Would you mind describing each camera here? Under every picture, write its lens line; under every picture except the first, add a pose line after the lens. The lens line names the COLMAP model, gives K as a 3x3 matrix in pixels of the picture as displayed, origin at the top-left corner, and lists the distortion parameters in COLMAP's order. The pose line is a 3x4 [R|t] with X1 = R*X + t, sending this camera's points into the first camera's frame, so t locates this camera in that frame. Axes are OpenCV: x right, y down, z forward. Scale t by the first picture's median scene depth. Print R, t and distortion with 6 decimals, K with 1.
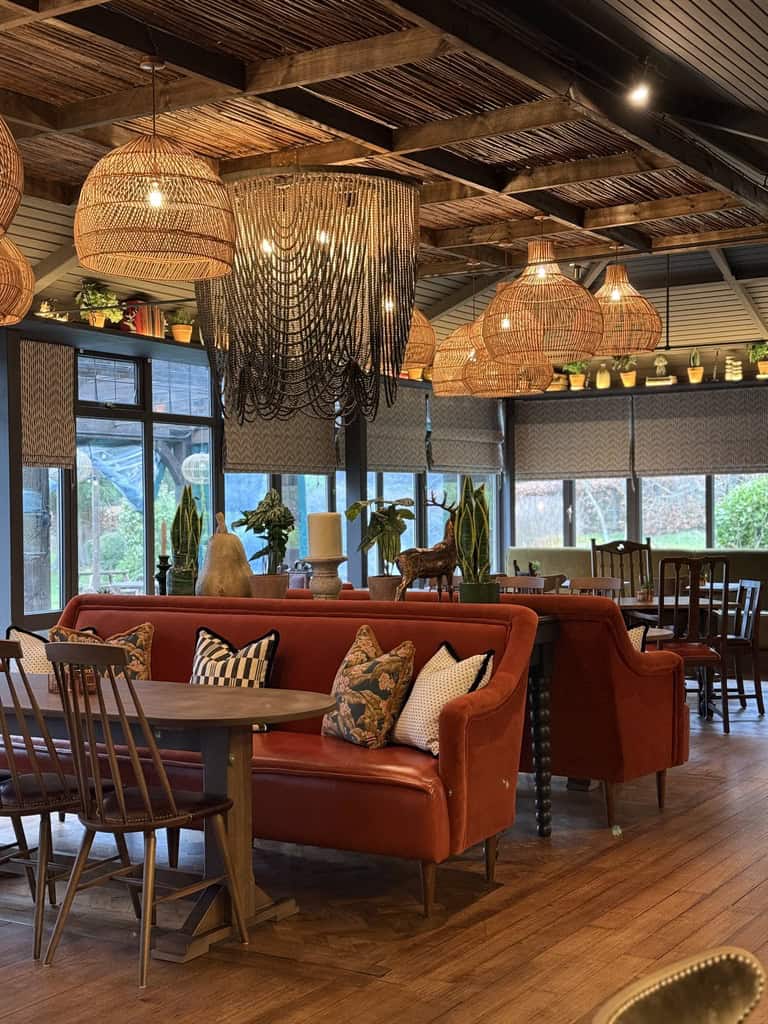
lens RADIAL K [[1455.8, 0, 383.0], [0, 1455.8, 516.4], [0, 0, 1]] dist [0.204835, -0.361615]
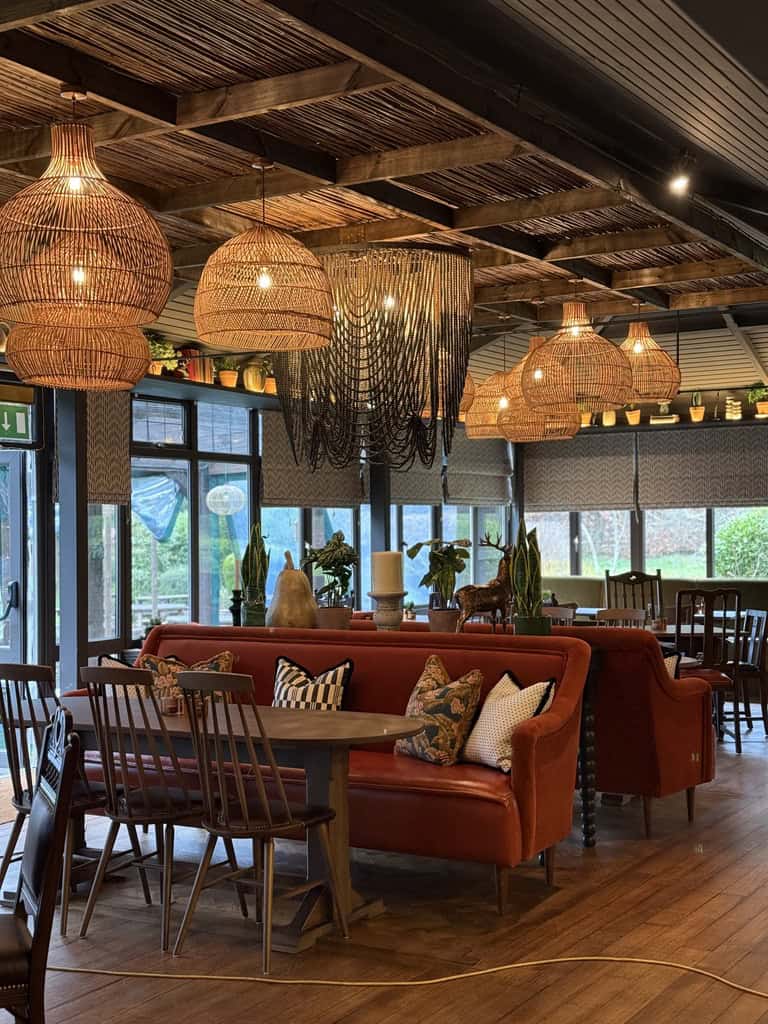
lens RADIAL K [[1455.8, 0, 383.0], [0, 1455.8, 516.4], [0, 0, 1]] dist [0.204835, -0.361615]
pose [[0.999824, 0.002456, 0.018584, -0.063939], [-0.002196, 0.999899, -0.014035, -0.013649], [-0.018616, 0.013992, 0.999729, -0.101589]]
